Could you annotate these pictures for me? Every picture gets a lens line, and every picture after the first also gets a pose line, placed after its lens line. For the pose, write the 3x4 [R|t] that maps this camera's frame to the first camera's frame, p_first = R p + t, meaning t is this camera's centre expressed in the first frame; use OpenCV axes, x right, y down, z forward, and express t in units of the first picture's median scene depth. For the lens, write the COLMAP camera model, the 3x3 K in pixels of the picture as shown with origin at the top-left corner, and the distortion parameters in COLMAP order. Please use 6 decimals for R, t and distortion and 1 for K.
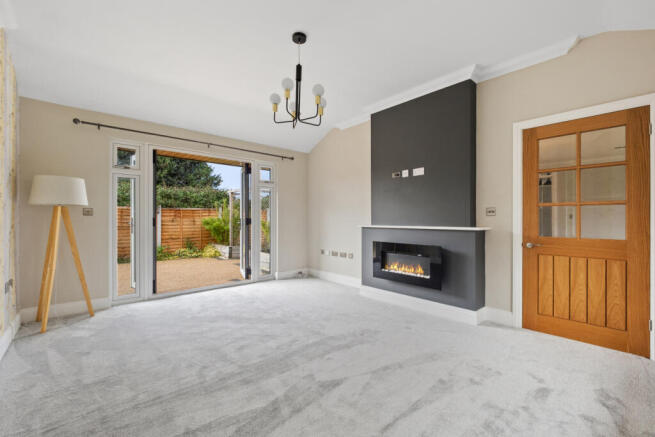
lens RADIAL K [[274.0, 0, 327.7], [0, 274.0, 218.3], [0, 0, 1]] dist [0.003308, -0.000148]
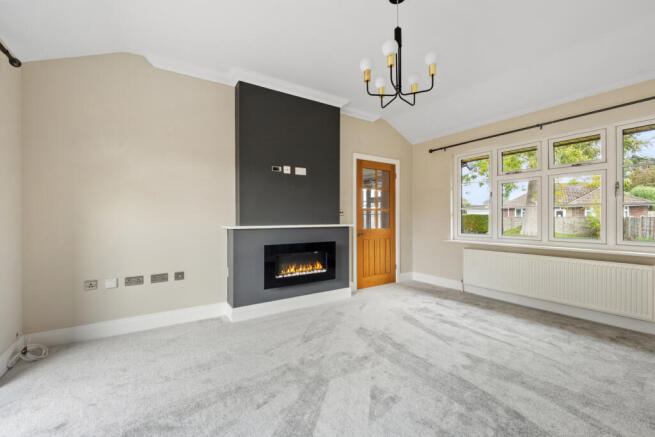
lens RADIAL K [[274.0, 0, 324.2], [0, 274.0, 219.2], [0, 0, 1]] dist [0.003308, -0.000148]
pose [[0.169498, -0.006295, 0.985510, -0.673616], [-0.001028, 0.999978, 0.006564, 0.000704], [-0.985530, -0.002126, 0.169488, 0.769179]]
